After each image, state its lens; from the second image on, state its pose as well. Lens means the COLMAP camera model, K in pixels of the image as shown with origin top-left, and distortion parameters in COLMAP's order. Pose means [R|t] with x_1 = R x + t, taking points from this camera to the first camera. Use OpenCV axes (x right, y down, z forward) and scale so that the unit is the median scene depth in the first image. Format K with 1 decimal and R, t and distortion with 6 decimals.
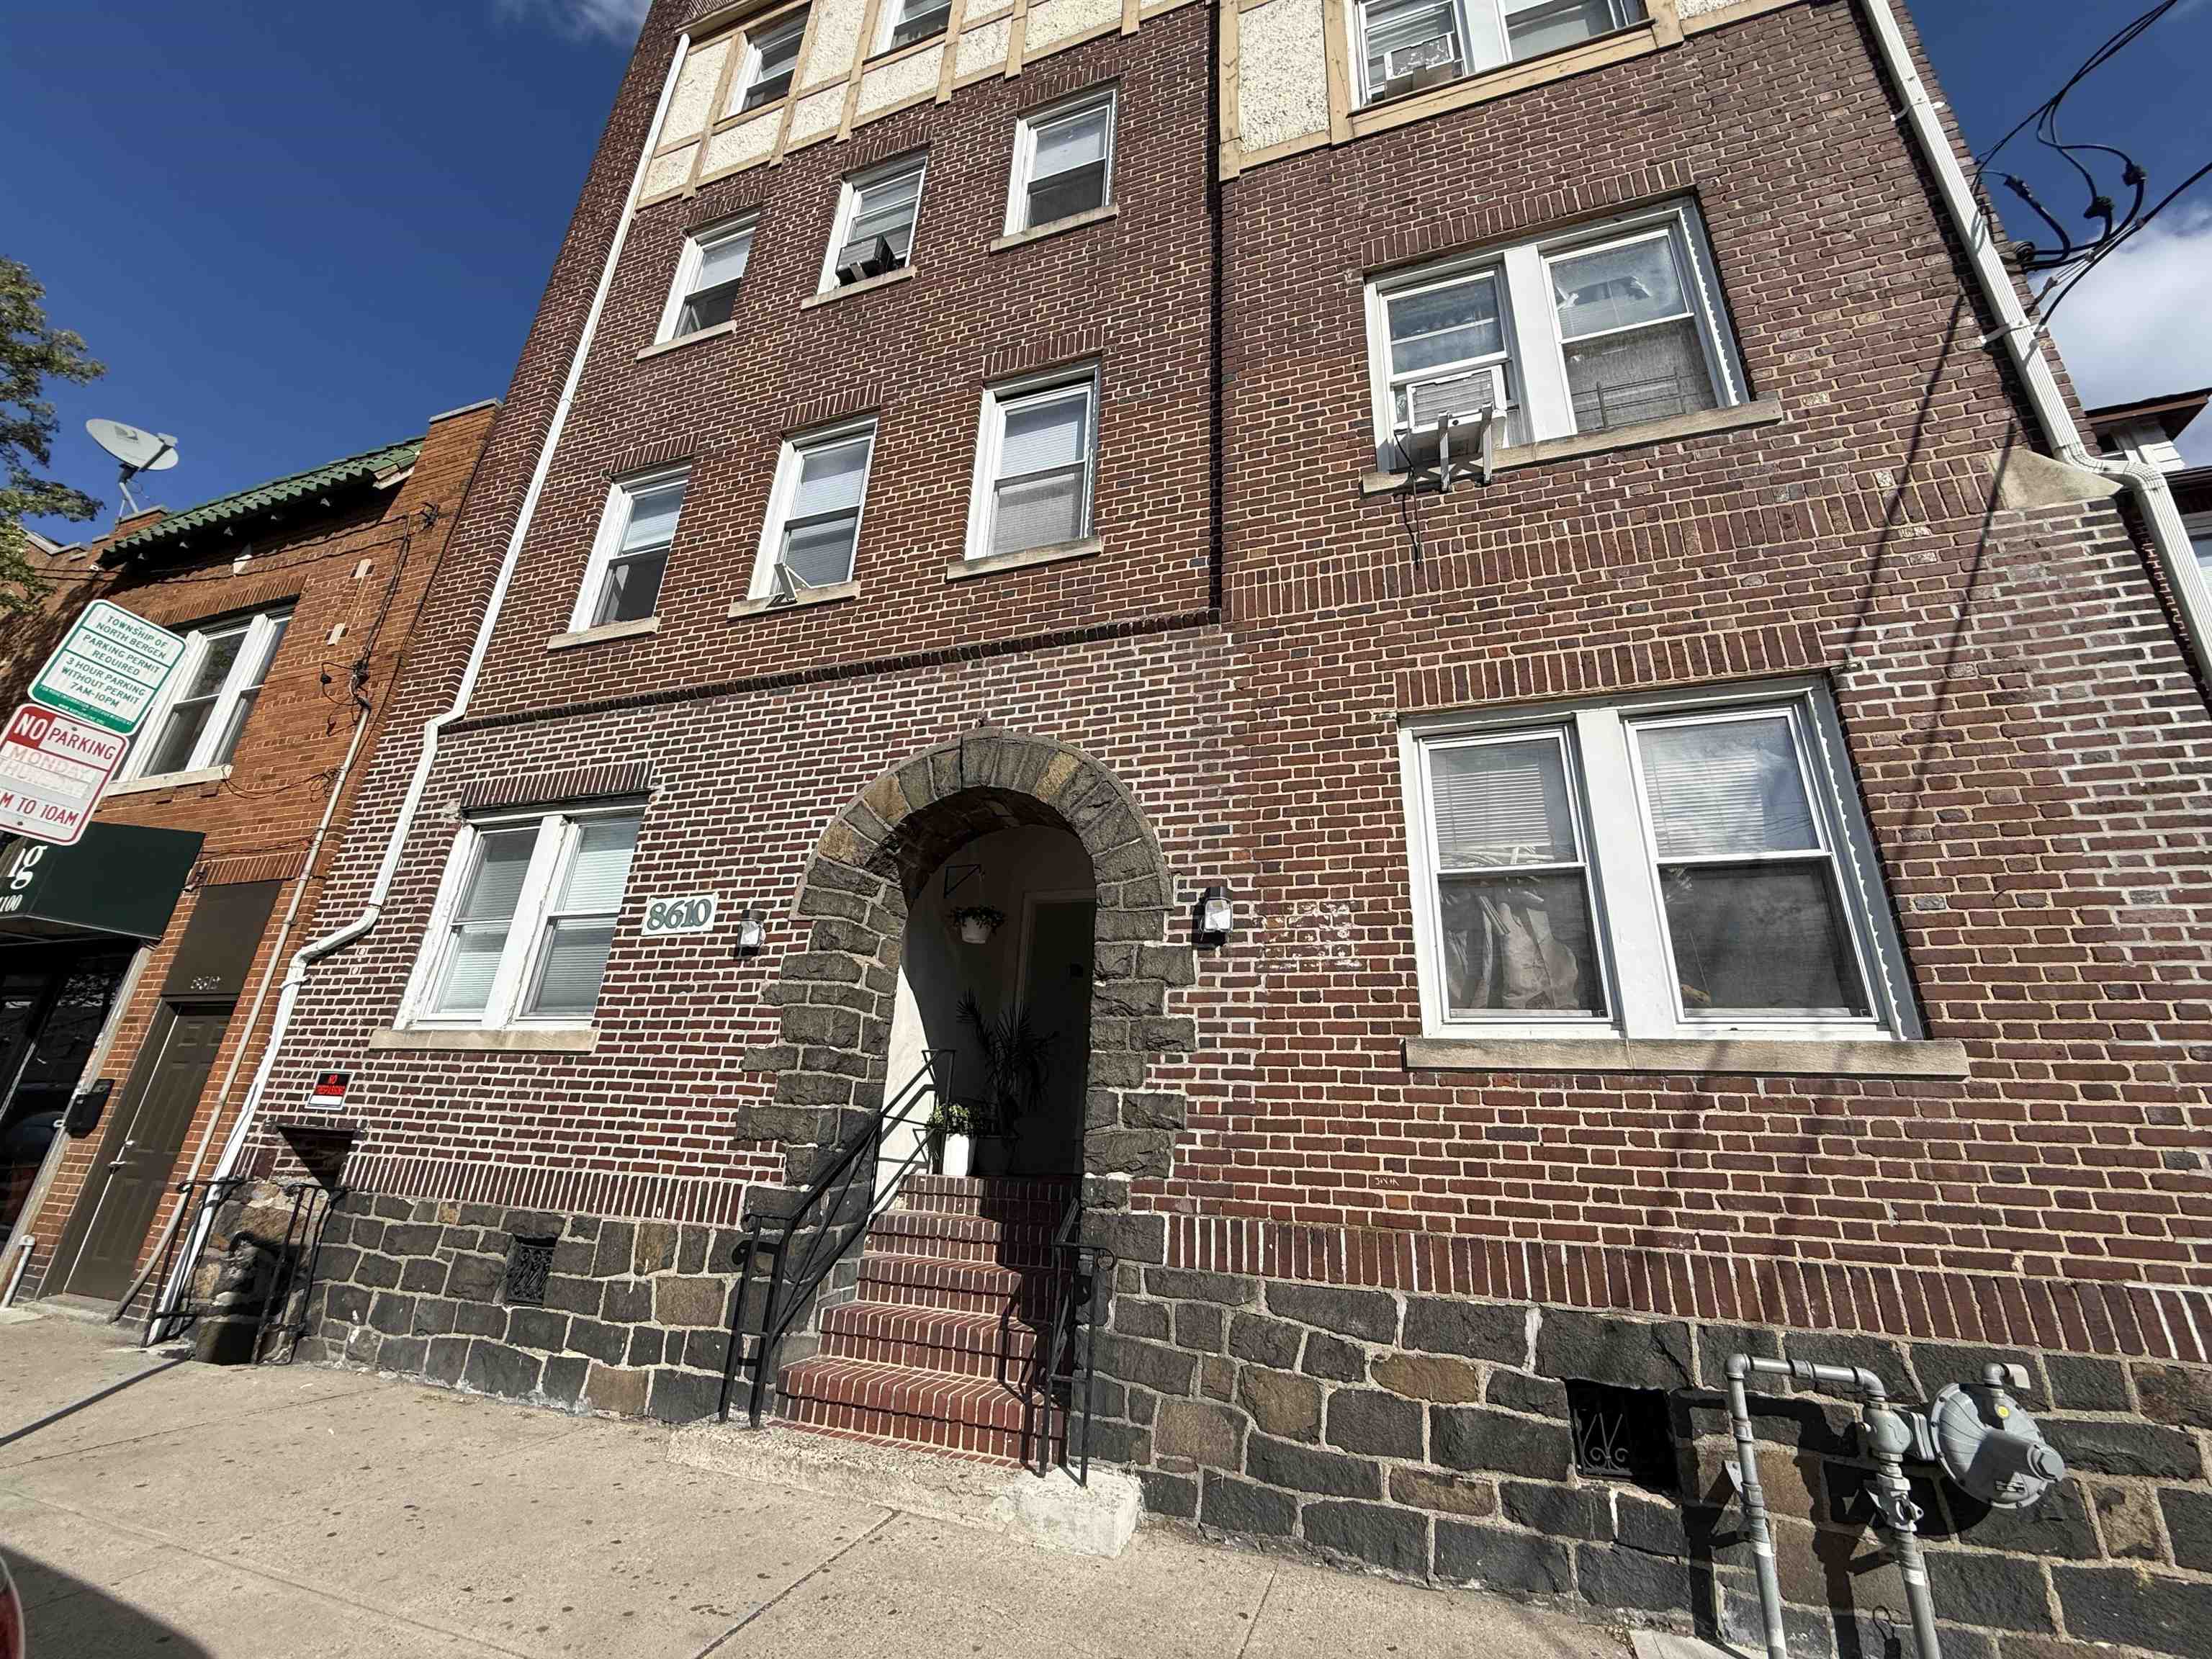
lens RADIAL K [[878.0, 0, 1100.4], [0, 878.0, 830.5], [0, 0, 1]] dist [-0.000575, 0.000398]
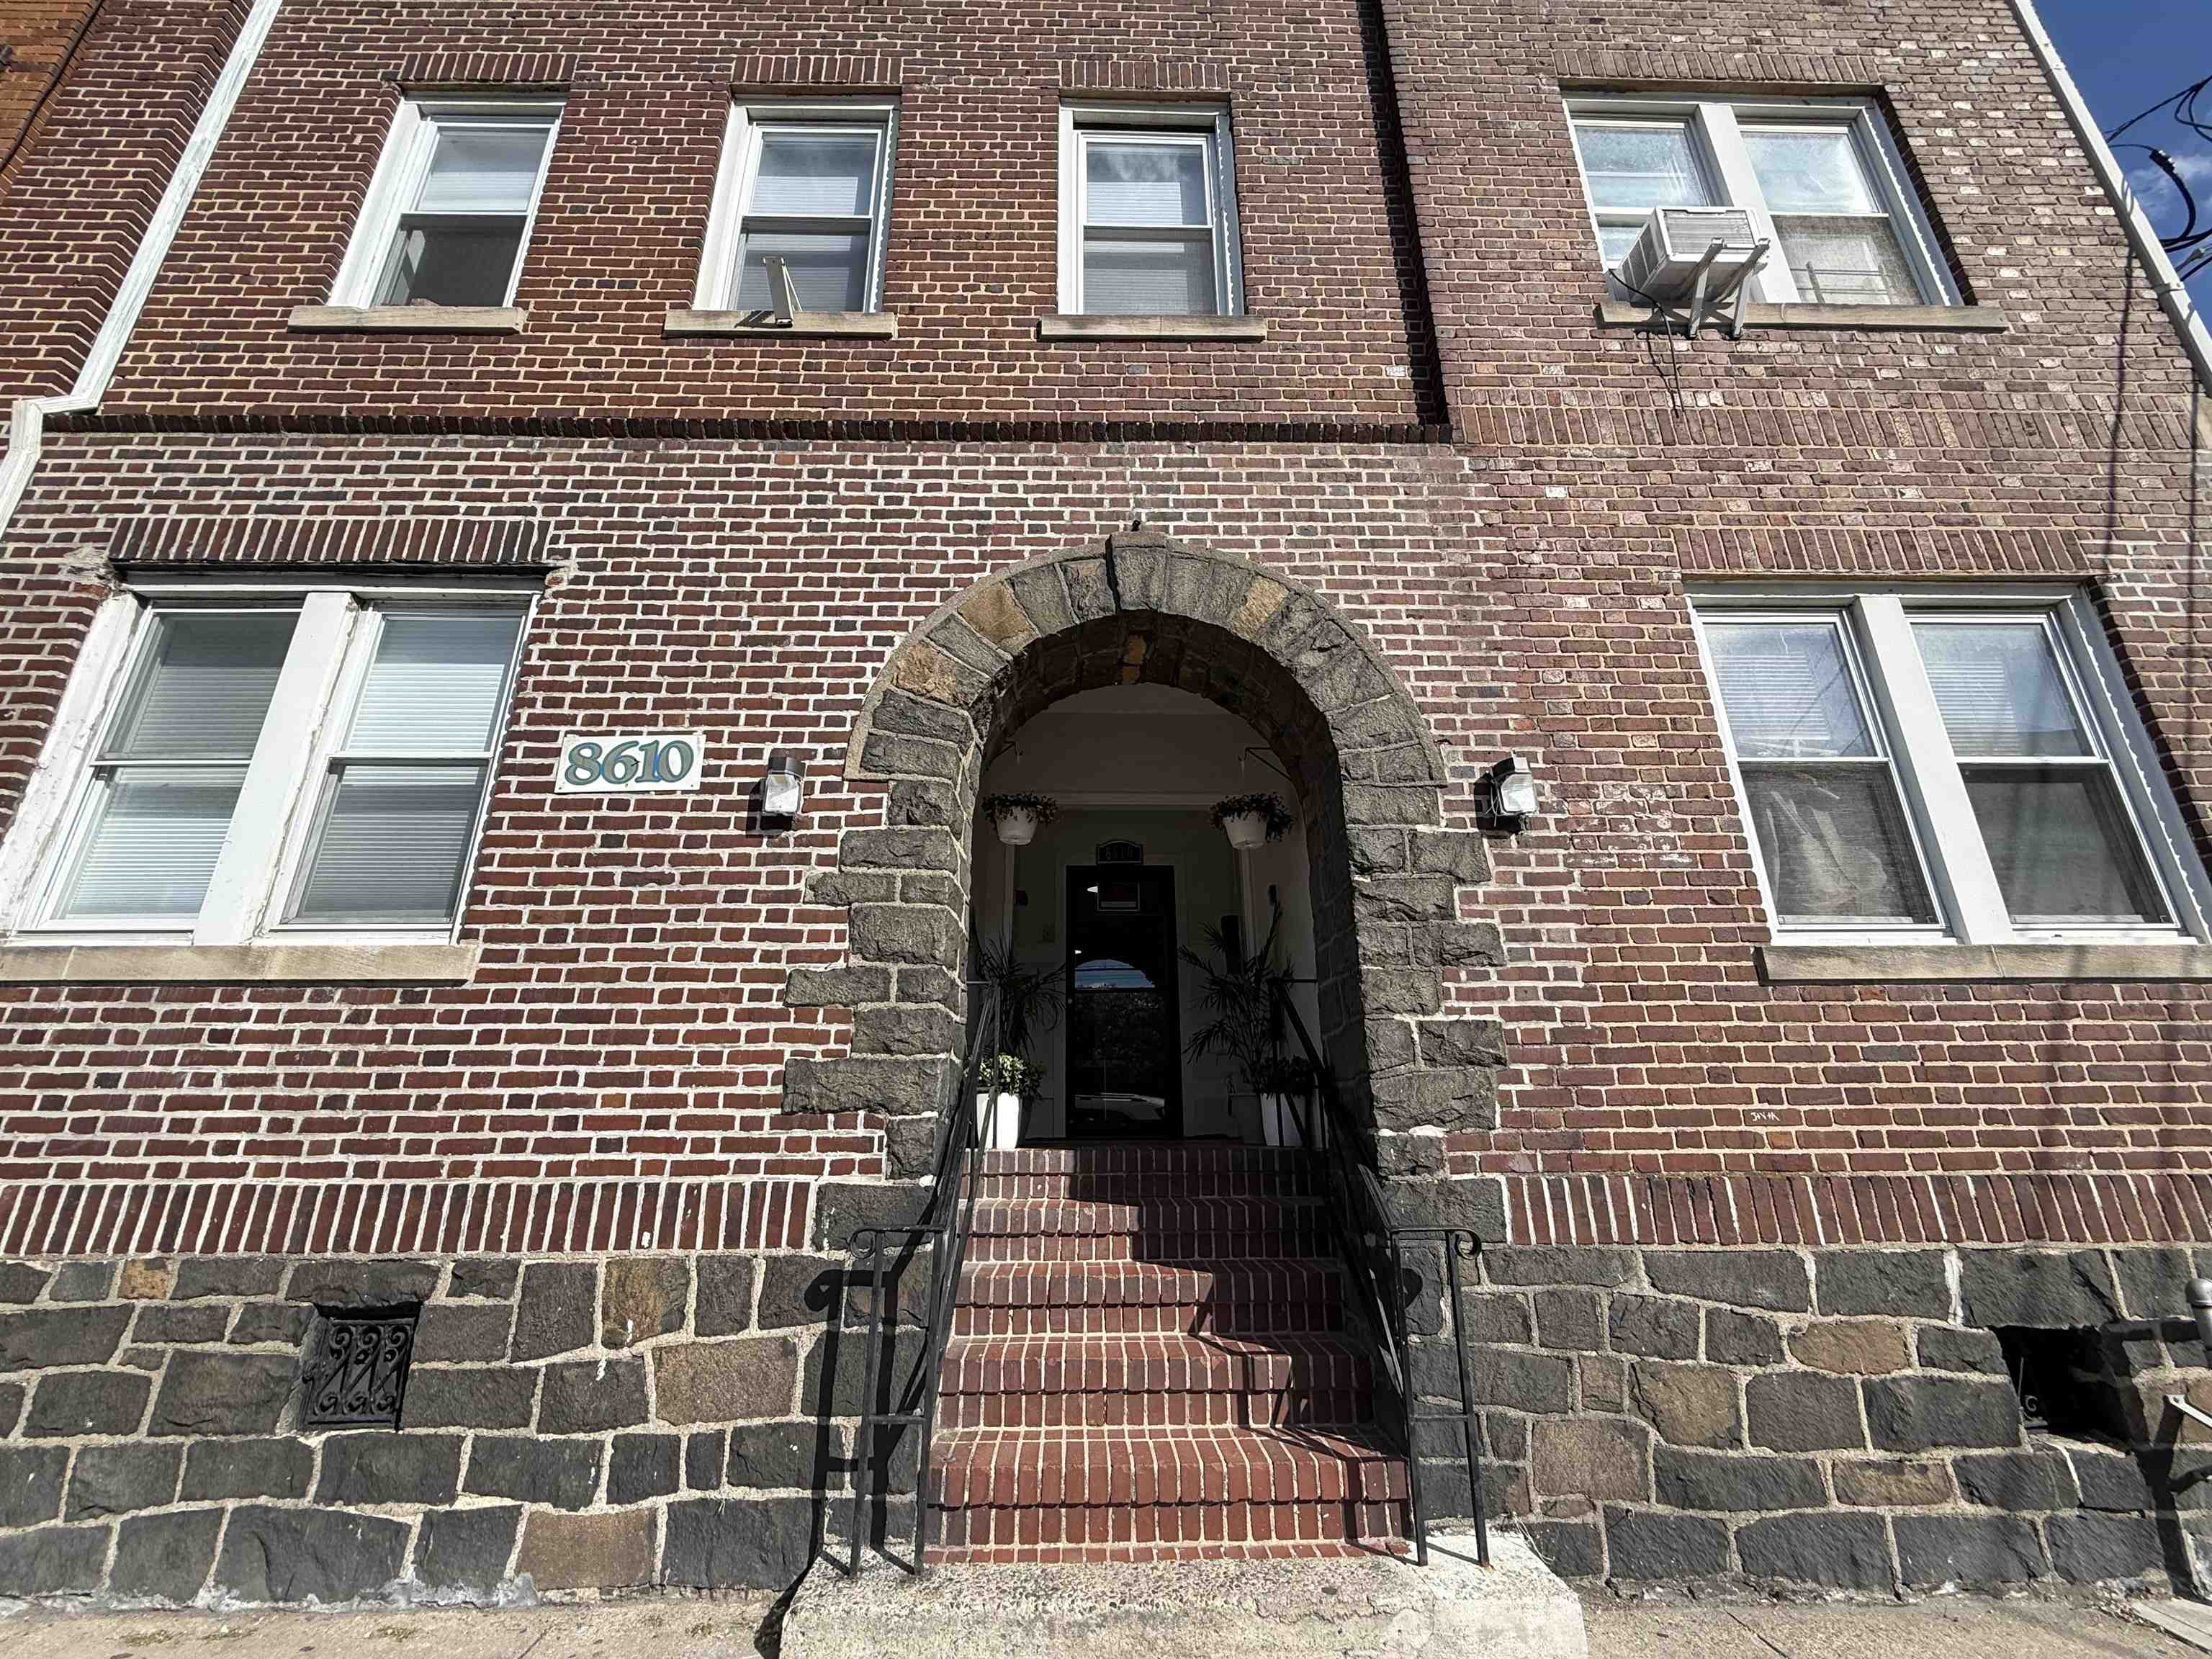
lens RADIAL K [[878.0, 0, 1100.4], [0, 878.0, 830.5], [0, 0, 1]] dist [-0.000575, 0.000398]
pose [[0.940604, 0.054784, 0.335057, -0.431199], [-0.068547, 0.997215, 0.029381, 0.118800], [-0.332514, -0.050603, 0.941740, 0.350079]]
